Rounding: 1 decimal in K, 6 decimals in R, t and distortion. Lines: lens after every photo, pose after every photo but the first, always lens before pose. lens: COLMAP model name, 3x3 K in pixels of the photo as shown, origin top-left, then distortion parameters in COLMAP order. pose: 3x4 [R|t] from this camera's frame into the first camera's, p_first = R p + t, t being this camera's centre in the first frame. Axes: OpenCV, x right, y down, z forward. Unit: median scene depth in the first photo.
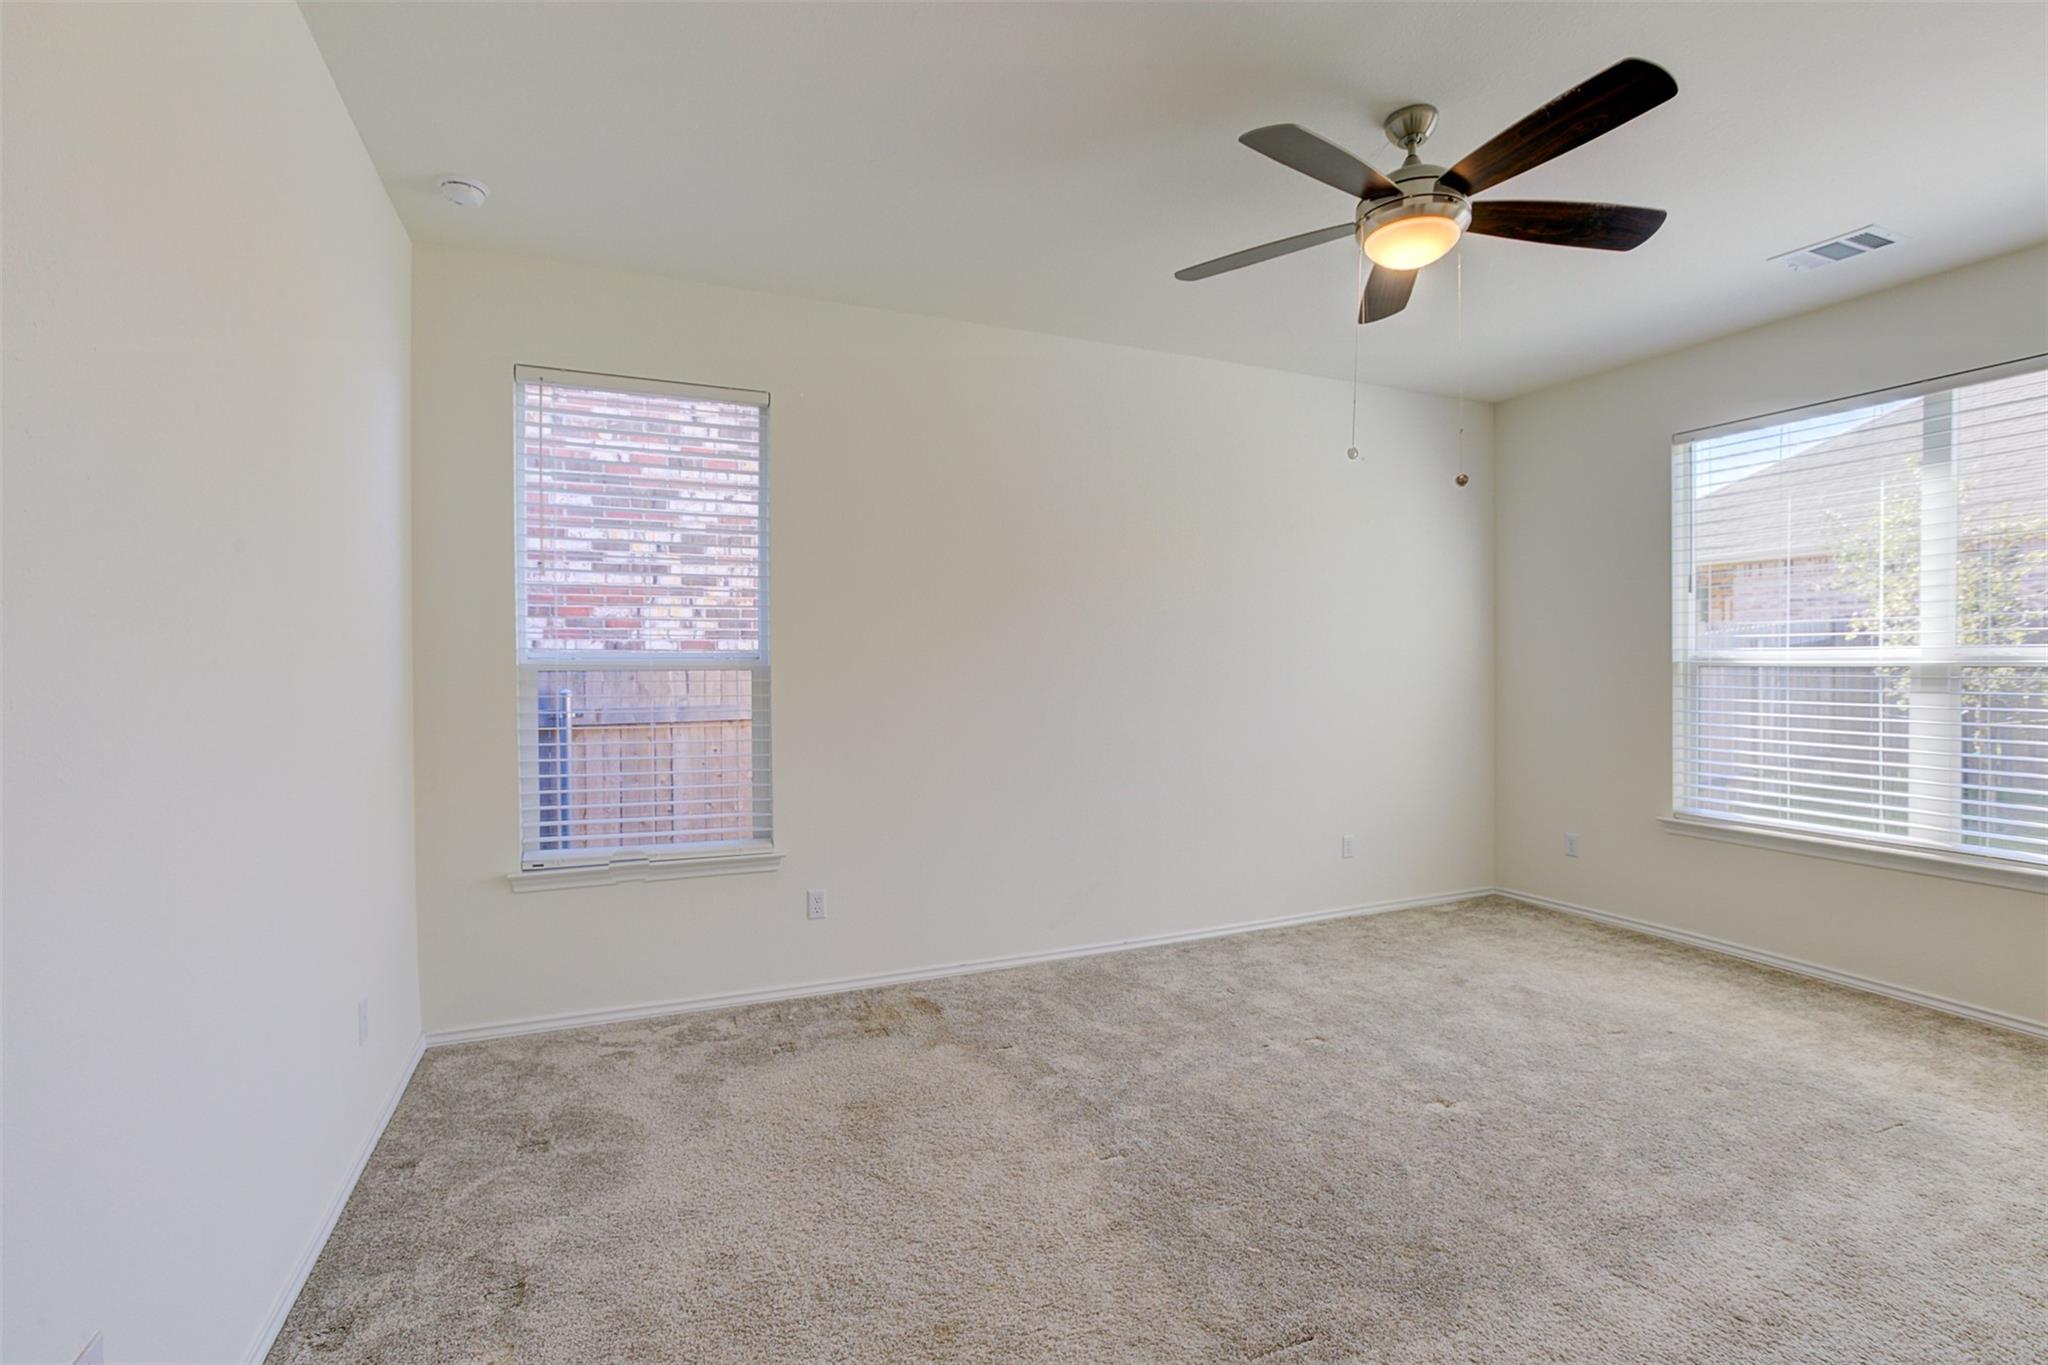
lens RADIAL K [[919.9, 0, 1037.2], [0, 919.9, 682.1], [0, 0, 1]] dist [-0.007624, 0.005534]
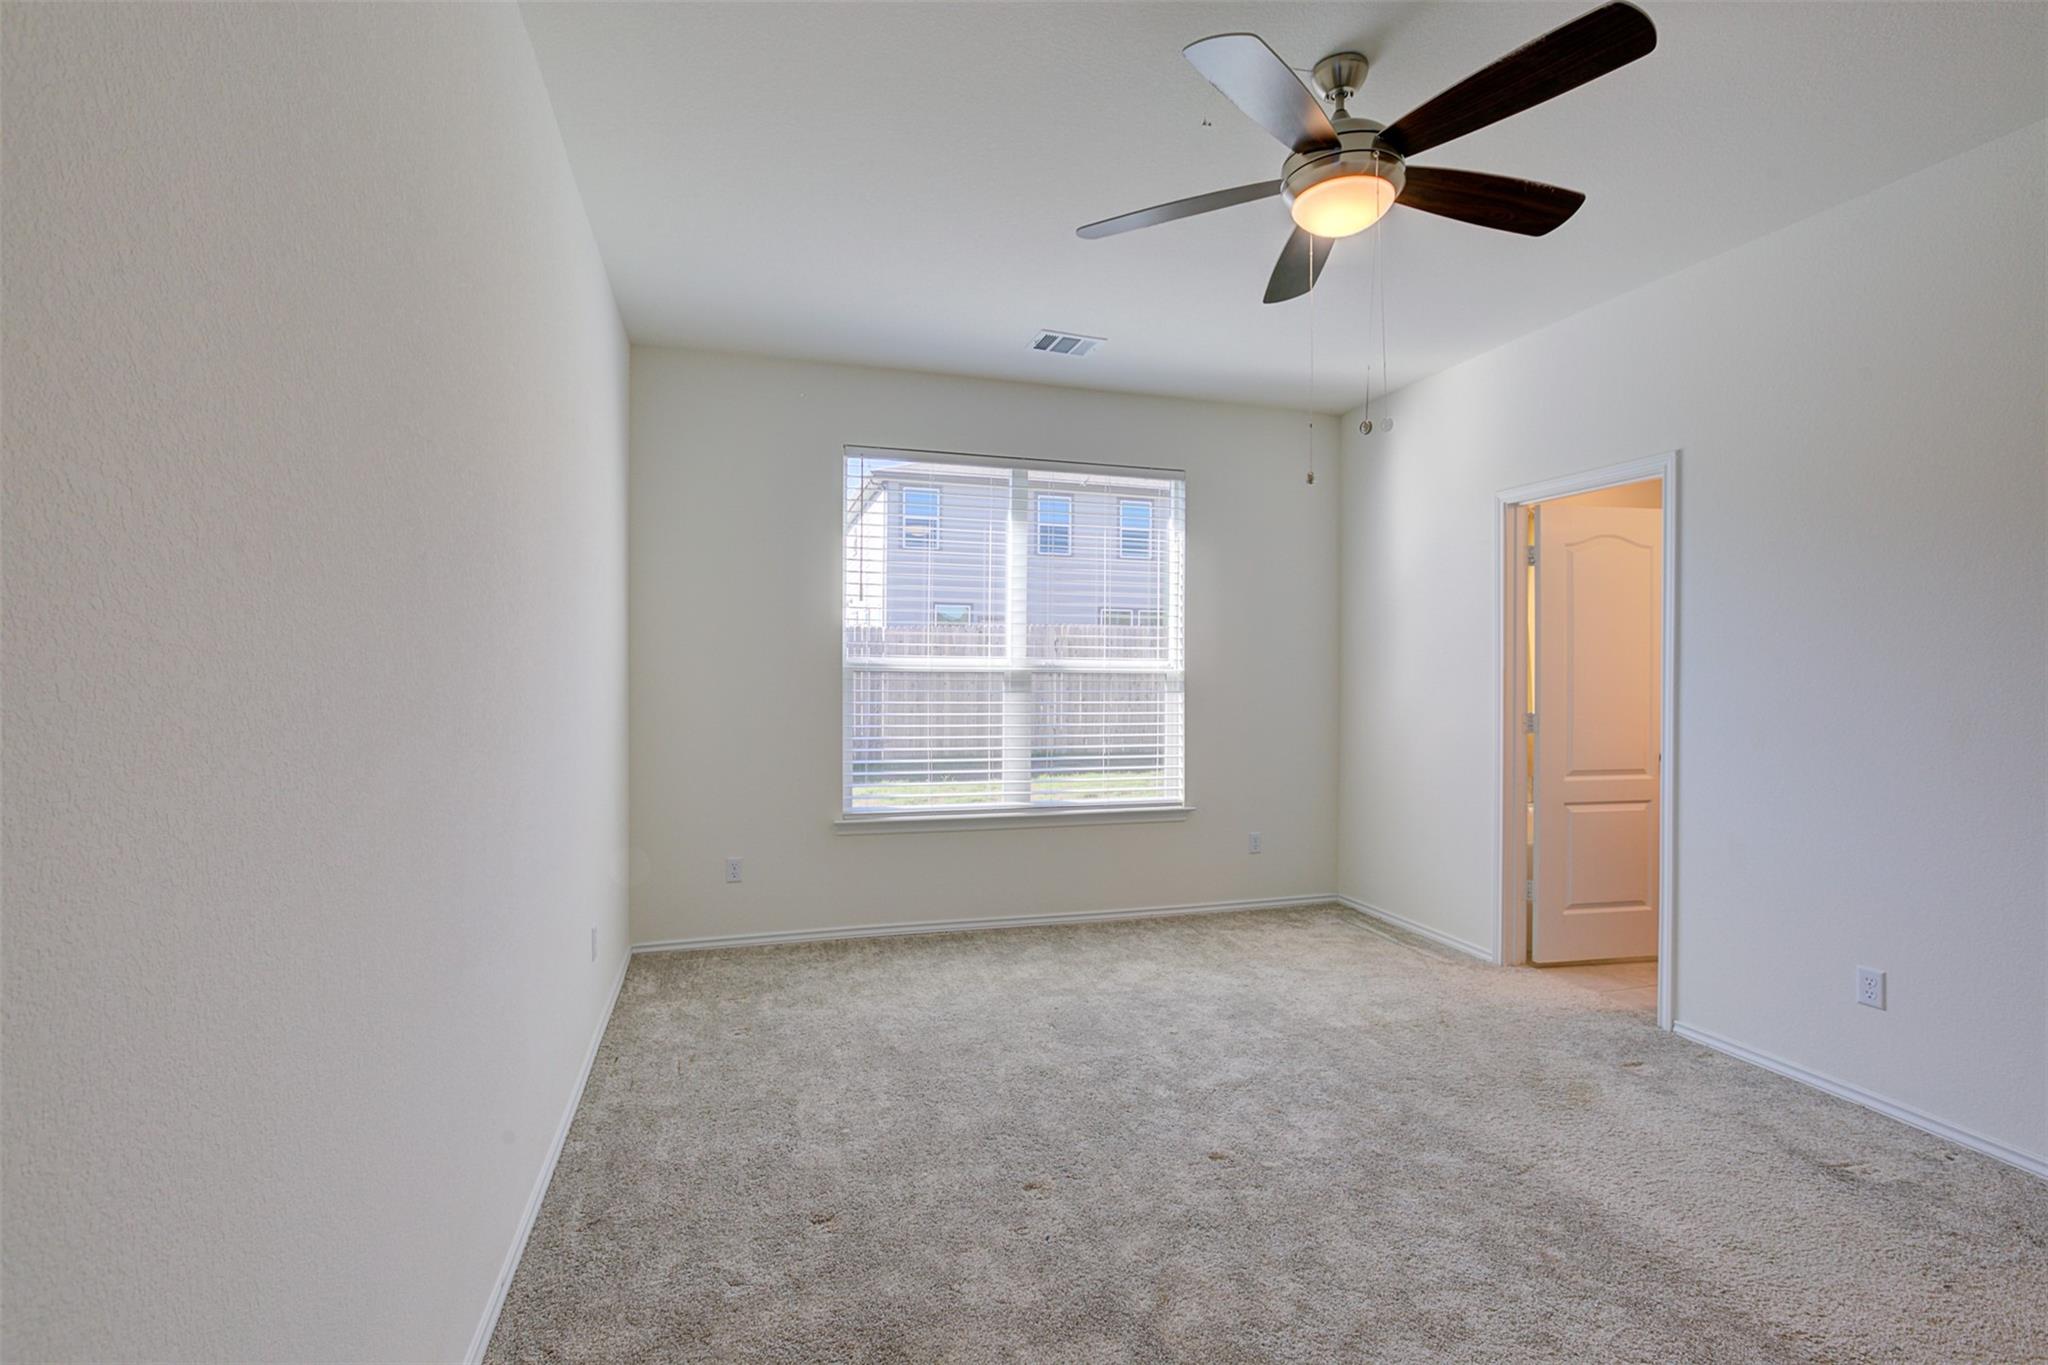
lens RADIAL K [[919.9, 0, 1036.2], [0, 919.9, 669.4], [0, 0, 1]] dist [-0.007624, 0.005534]
pose [[0.168196, 0.000557, 0.985753, -0.343553], [0.014916, 0.999884, -0.003110, -0.016216], [-0.985641, 0.015227, 0.168168, 0.733993]]
